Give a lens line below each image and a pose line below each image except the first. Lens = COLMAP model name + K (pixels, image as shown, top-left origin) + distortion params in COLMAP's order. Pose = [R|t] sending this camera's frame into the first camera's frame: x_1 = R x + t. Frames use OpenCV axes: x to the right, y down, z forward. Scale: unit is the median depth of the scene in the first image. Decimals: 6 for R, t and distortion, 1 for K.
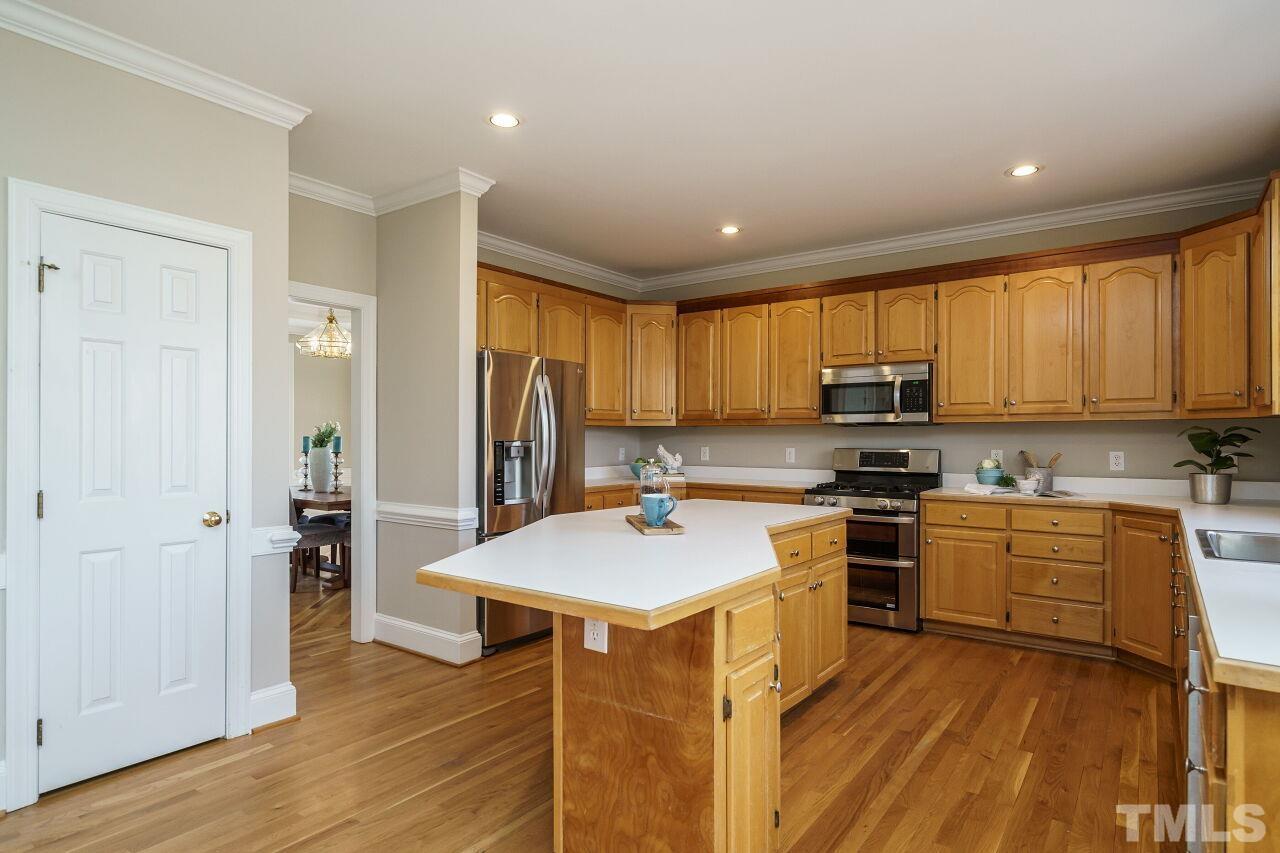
lens RADIAL K [[700.3, 0, 577.8], [0, 700.3, 439.6], [0, 0, 1]] dist [0.006008, 0.002141]
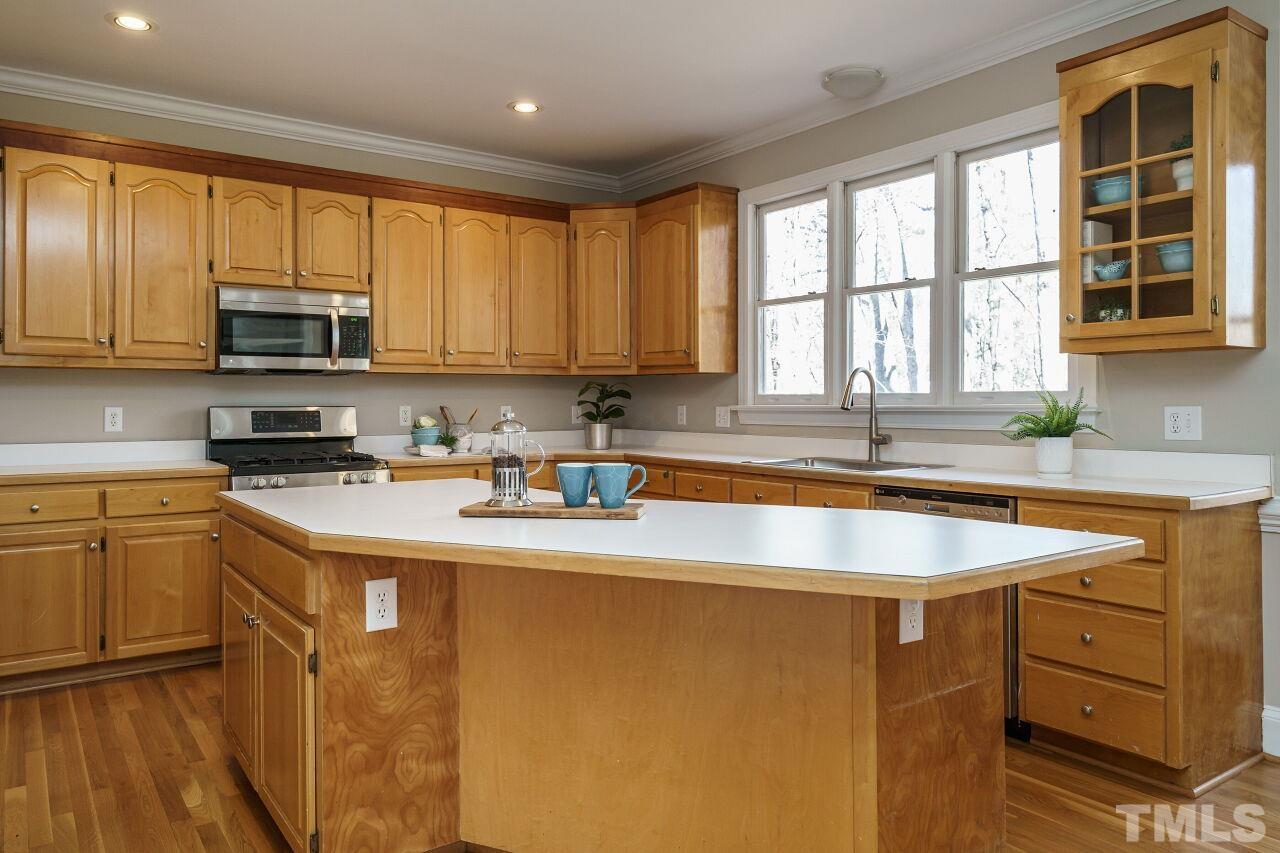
lens RADIAL K [[921.7, 0, 693.3], [0, 921.7, 398.0], [0, 0, 1]] dist [0.002549, -0.001027]
pose [[0.242845, 0.002203, 0.970063, -0.441873], [0.006091, 0.999974, -0.003795, 0.012202], [-0.970046, 0.006830, 0.242826, 0.416980]]
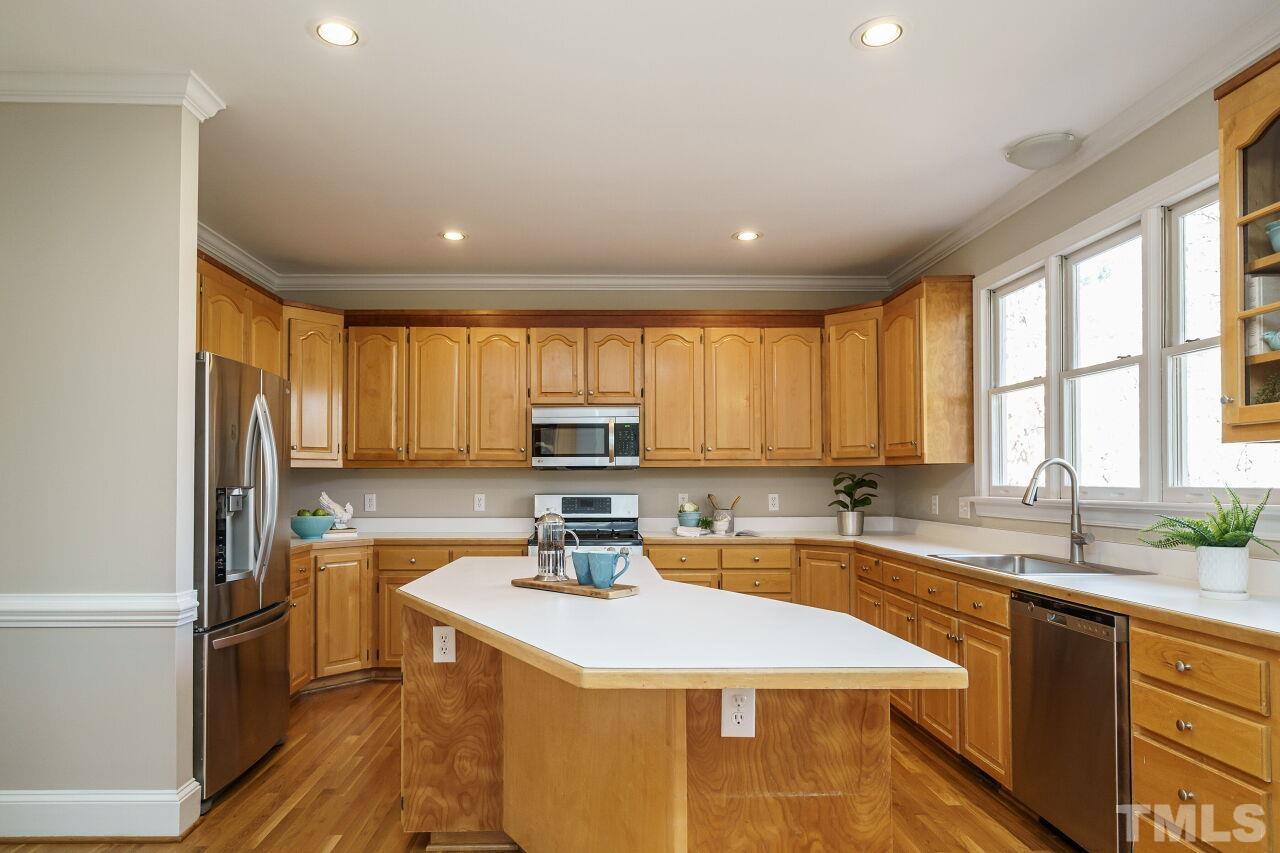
lens RADIAL K [[826.9, 0, 587.4], [0, 826.9, 468.0], [0, 0, 1]] dist [0.008521, 0.000455]
pose [[0.776443, 0.009183, 0.630120, -0.311600], [0.004213, 0.999796, -0.019762, 0.000111], [-0.630173, 0.017999, 0.776246, 0.145776]]
